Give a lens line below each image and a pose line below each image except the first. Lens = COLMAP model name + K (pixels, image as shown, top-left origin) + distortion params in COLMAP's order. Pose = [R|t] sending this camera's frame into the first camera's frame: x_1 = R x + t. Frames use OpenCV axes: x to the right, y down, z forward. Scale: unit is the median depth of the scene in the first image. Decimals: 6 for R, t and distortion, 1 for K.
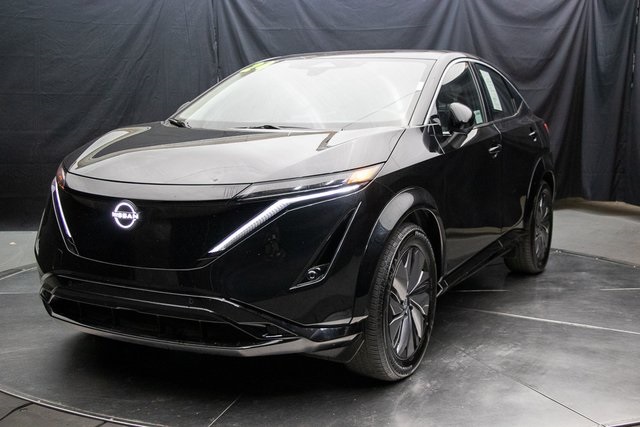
lens RADIAL K [[788.9, 0, 320.0], [0, 788.9, 213.5], [0, 0, 1]] dist [-0.000377, 0.004246]
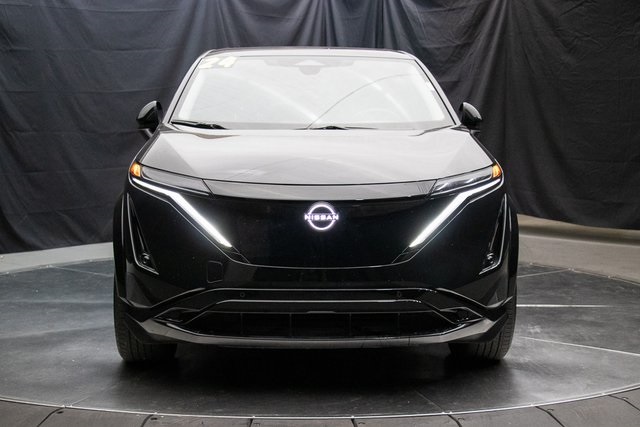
lens RADIAL K [[1023.3, 0, 320.0], [0, 1023.3, 213.5], [0, 0, 1]] dist [0.181260, 0.118453]
pose [[0.862387, -0.056564, 0.503080, -0.898684], [0.070210, 0.997499, -0.008200, 0.008121], [-0.501358, 0.042393, 0.864201, -0.116504]]
